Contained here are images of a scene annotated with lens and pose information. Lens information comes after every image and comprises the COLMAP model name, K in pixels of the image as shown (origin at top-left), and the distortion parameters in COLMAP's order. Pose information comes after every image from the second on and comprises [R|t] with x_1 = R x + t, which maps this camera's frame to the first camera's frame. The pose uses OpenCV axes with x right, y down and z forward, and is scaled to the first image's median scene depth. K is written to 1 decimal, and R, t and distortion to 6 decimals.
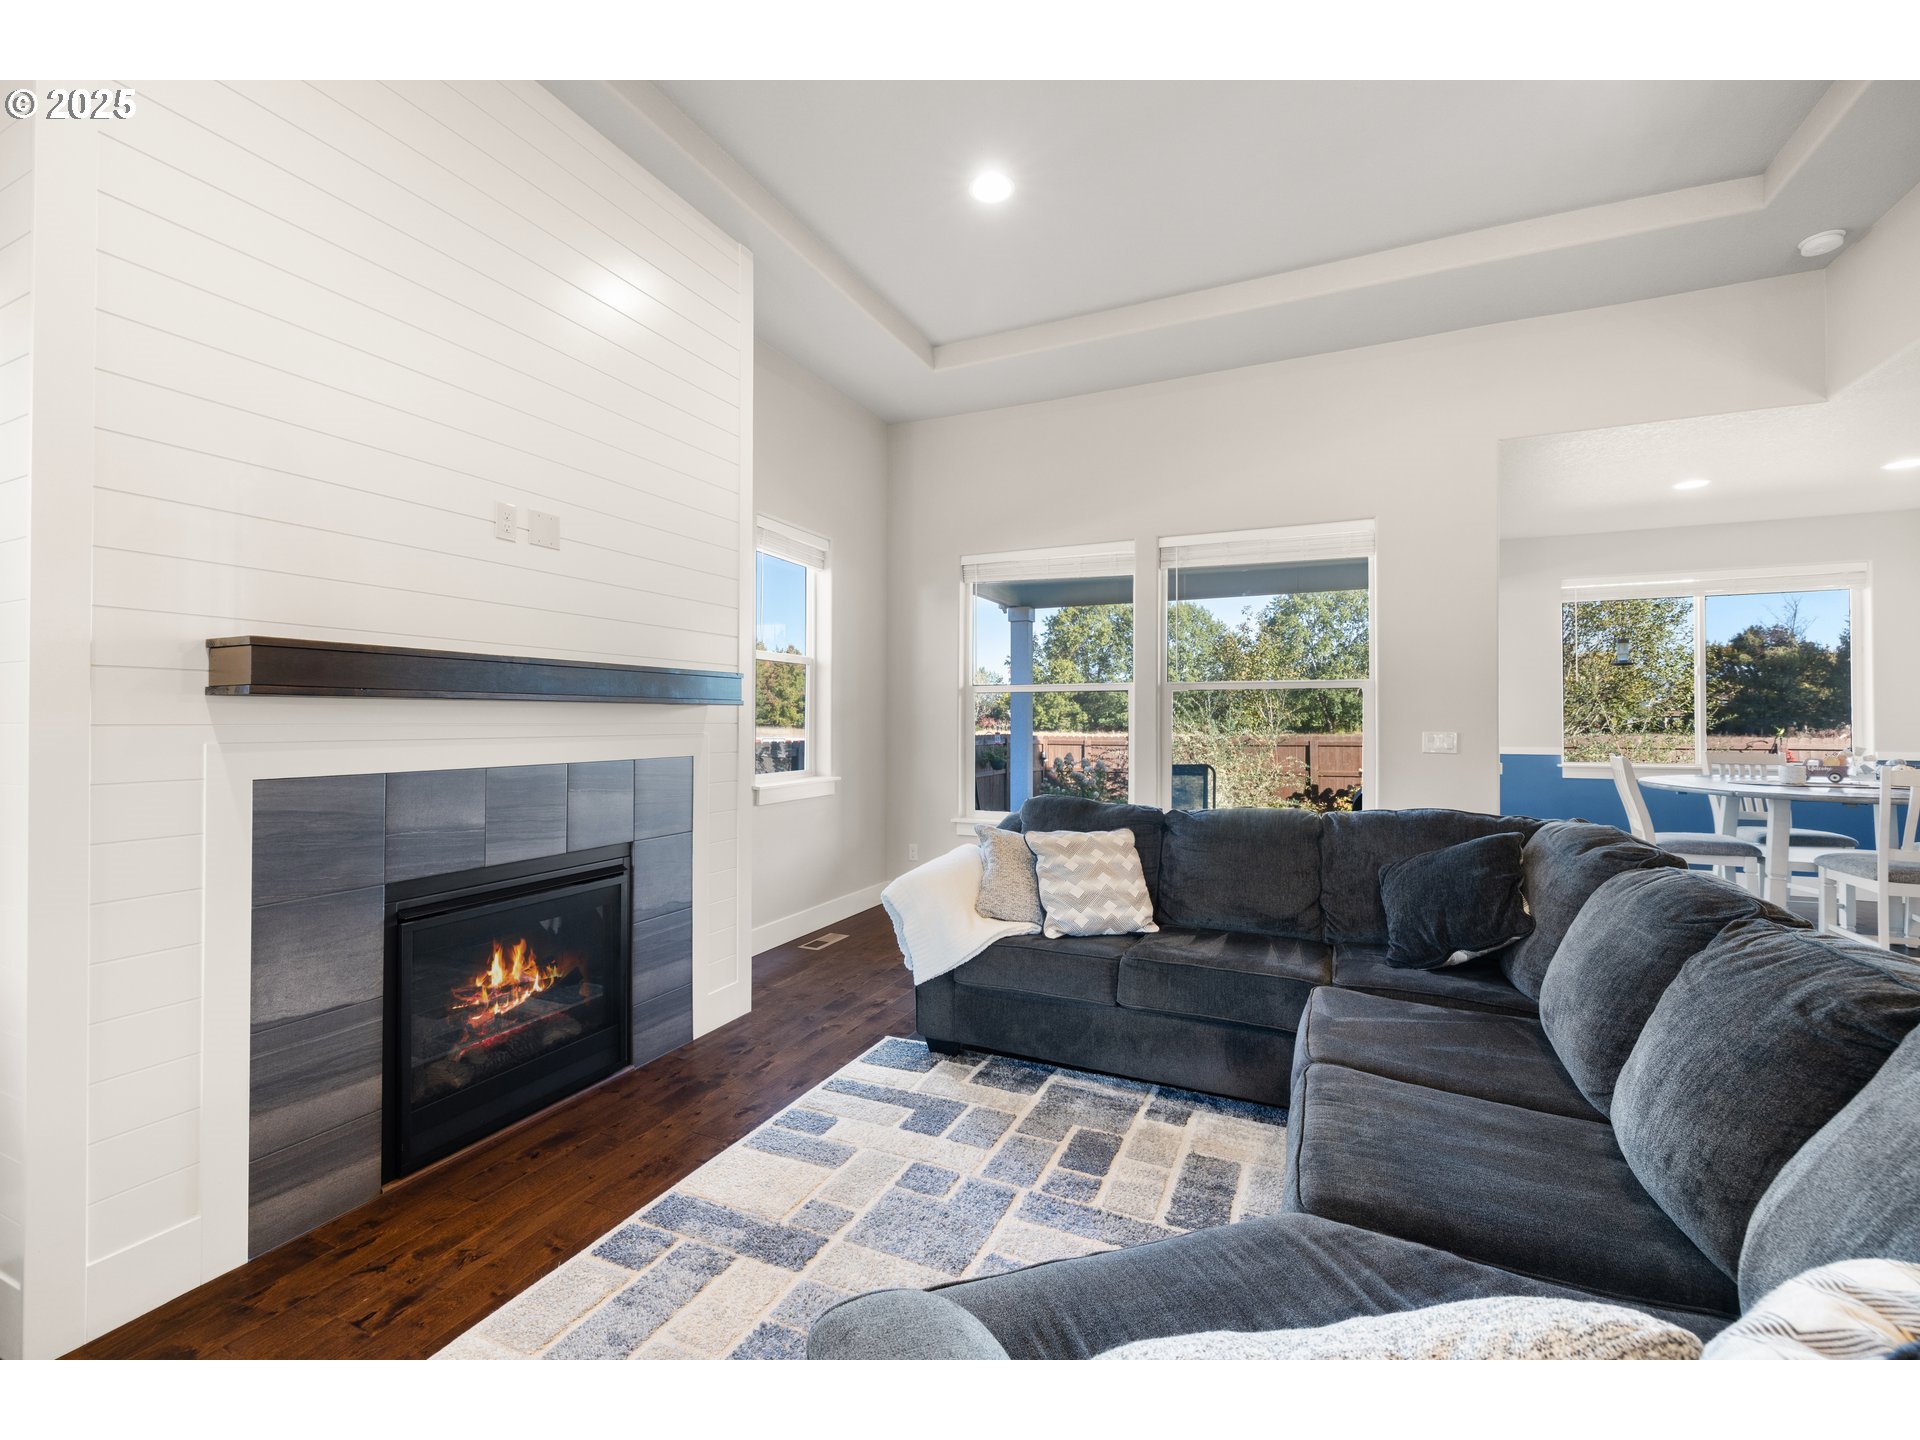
lens RADIAL K [[818.7, 0, 961.5], [0, 818.7, 699.9], [0, 0, 1]] dist [0.001001, -0.000143]
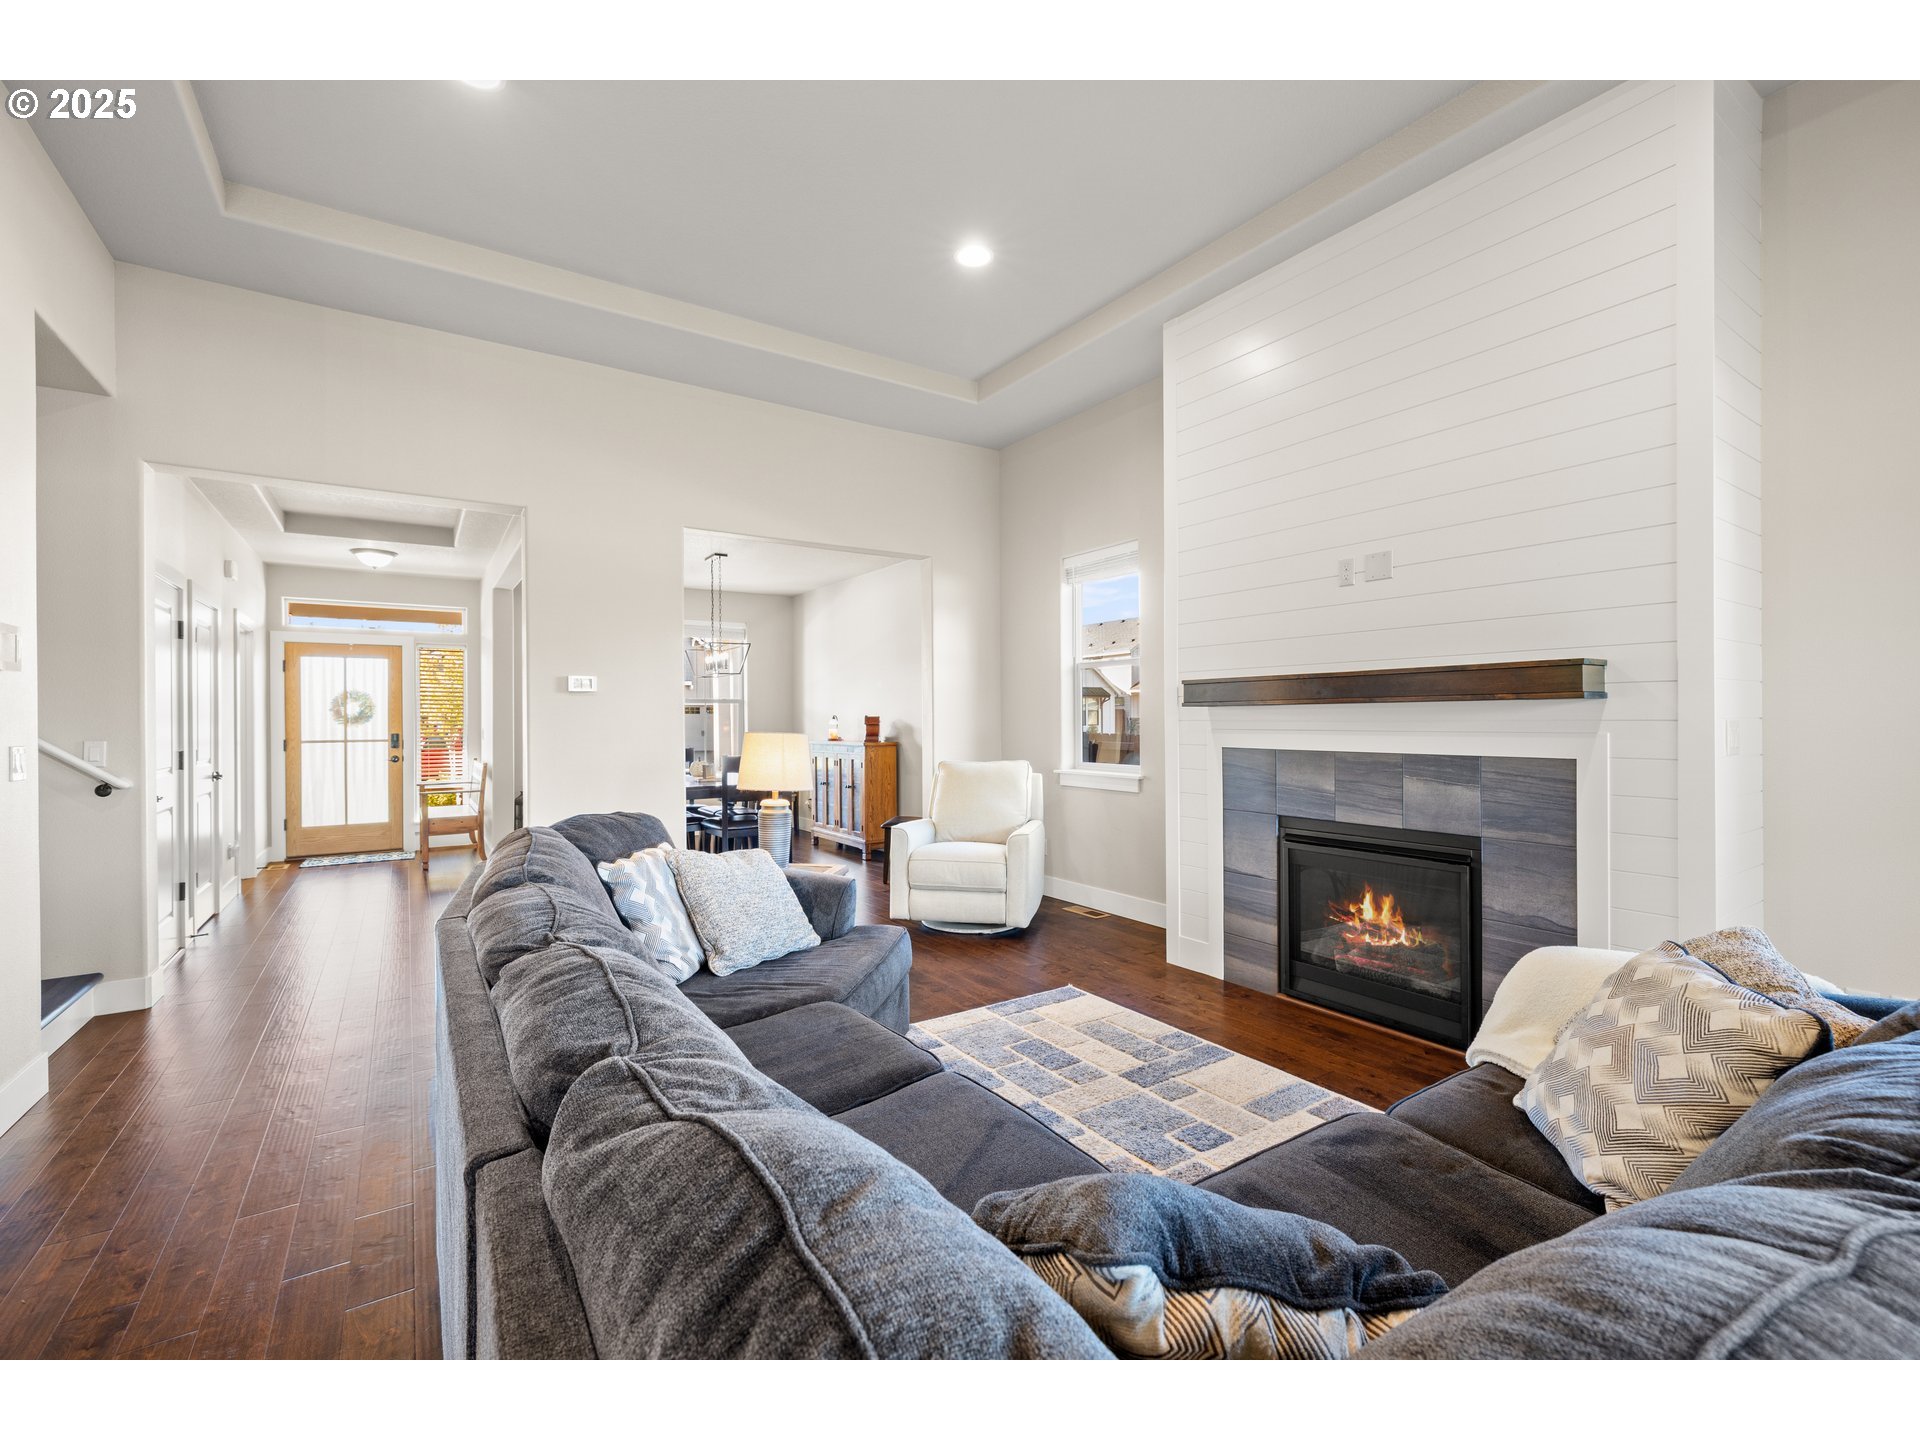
lens RADIAL K [[829.2, 0, 960.0], [0, 829.2, 720.0], [0, 0, 1]] dist [0.000421, -0.000029]
pose [[-0.531824, -0.001795, -0.846853, 1.103343], [0.021012, 0.999662, -0.015315, 0.041467], [0.846594, -0.025940, -0.531607, 1.373792]]
